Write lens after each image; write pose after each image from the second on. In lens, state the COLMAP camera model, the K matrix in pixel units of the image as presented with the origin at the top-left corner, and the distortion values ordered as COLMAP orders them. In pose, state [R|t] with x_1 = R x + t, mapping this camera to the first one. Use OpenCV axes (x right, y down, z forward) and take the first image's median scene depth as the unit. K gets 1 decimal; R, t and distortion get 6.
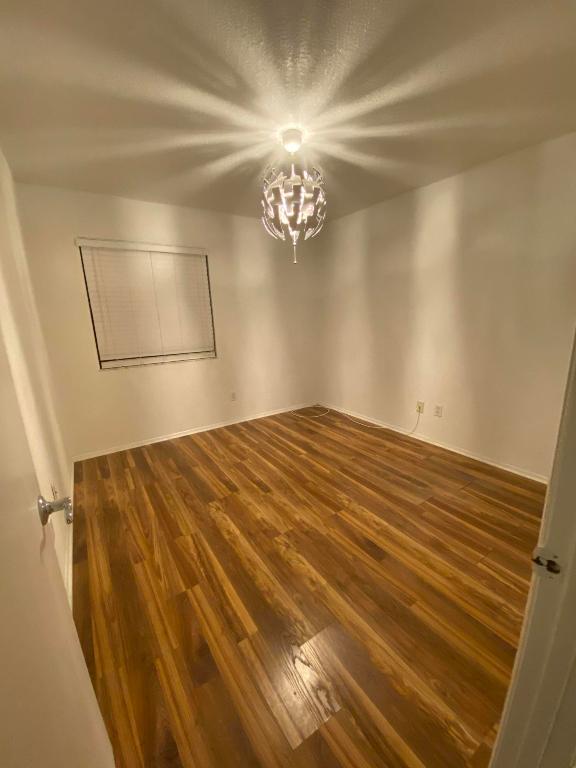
lens RADIAL K [[309.3, 0, 288.0], [0, 309.3, 382.8], [0, 0, 1]] dist [-0.013963, -0.000565]
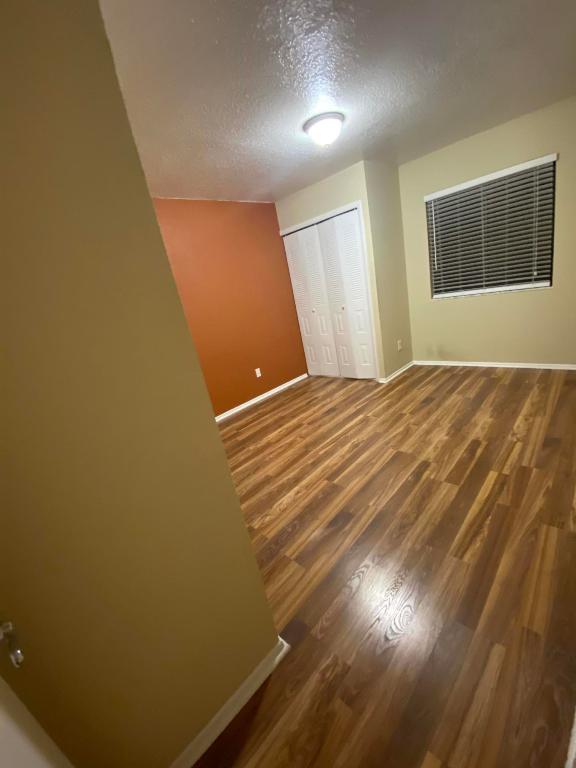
lens RADIAL K [[309.3, 0, 290.0], [0, 309.3, 383.0], [0, 0, 1]] dist [-0.013963, -0.000565]
pose [[-0.186847, -0.242230, 0.952057, -0.895419], [0.418344, 0.857242, 0.300209, -0.288515], [-0.888862, 0.454381, -0.058838, 1.292039]]
